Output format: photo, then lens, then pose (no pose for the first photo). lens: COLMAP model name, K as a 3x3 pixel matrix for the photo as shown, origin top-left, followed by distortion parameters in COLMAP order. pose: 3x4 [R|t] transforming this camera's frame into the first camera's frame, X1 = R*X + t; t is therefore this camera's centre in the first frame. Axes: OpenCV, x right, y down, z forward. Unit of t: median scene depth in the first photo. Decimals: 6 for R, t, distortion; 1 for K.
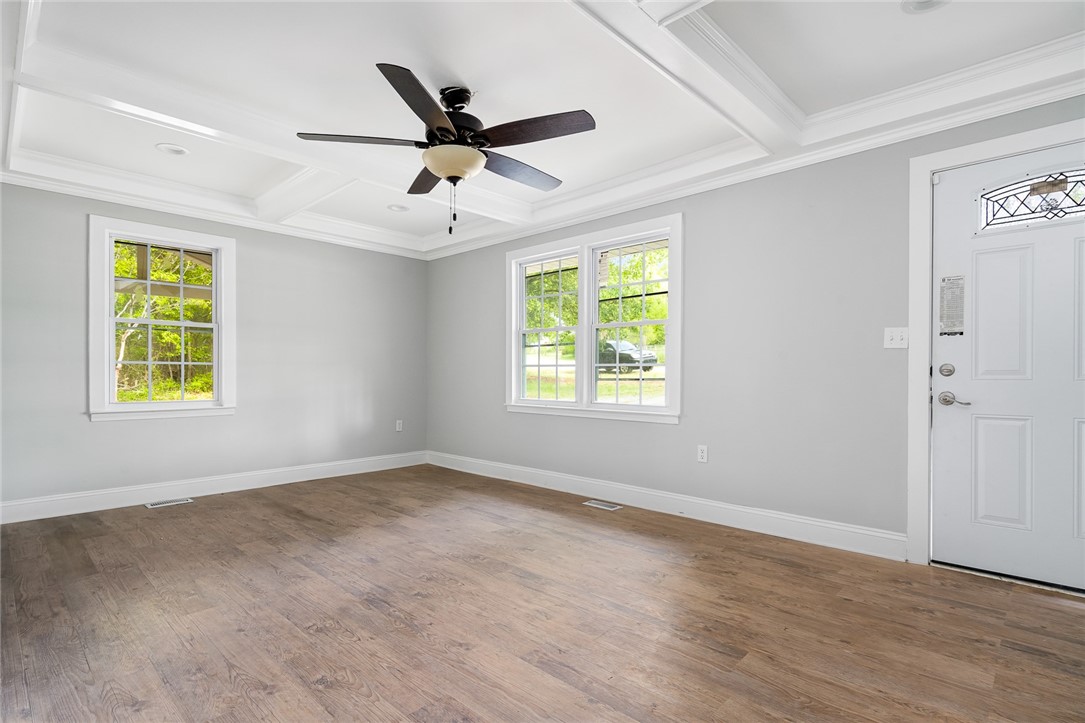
lens RADIAL K [[540.3, 0, 536.5], [0, 540.3, 372.3], [0, 0, 1]] dist [0.000840, -0.000416]
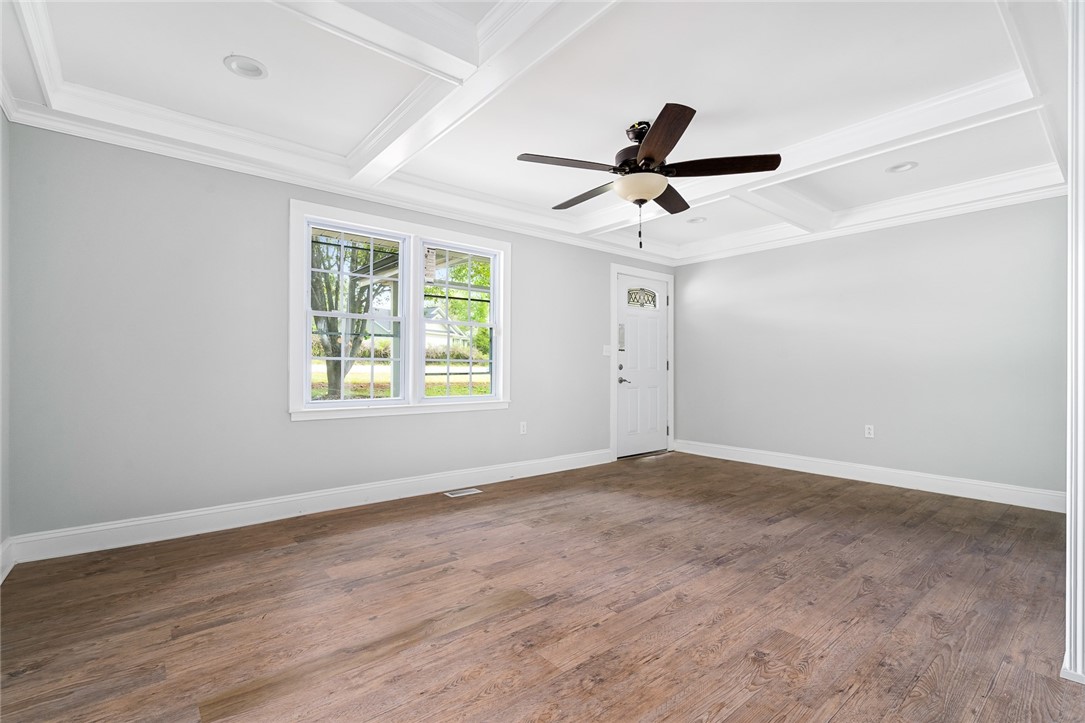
lens RADIAL K [[494.1, 0, 546.6], [0, 494.1, 363.9], [0, 0, 1]] dist [-0.006038, 0.001036]
pose [[0.102729, 0.007469, 0.994681, -1.158341], [-0.004856, 0.999964, -0.007007, -0.000841], [-0.994697, -0.004111, 0.102762, 1.035065]]
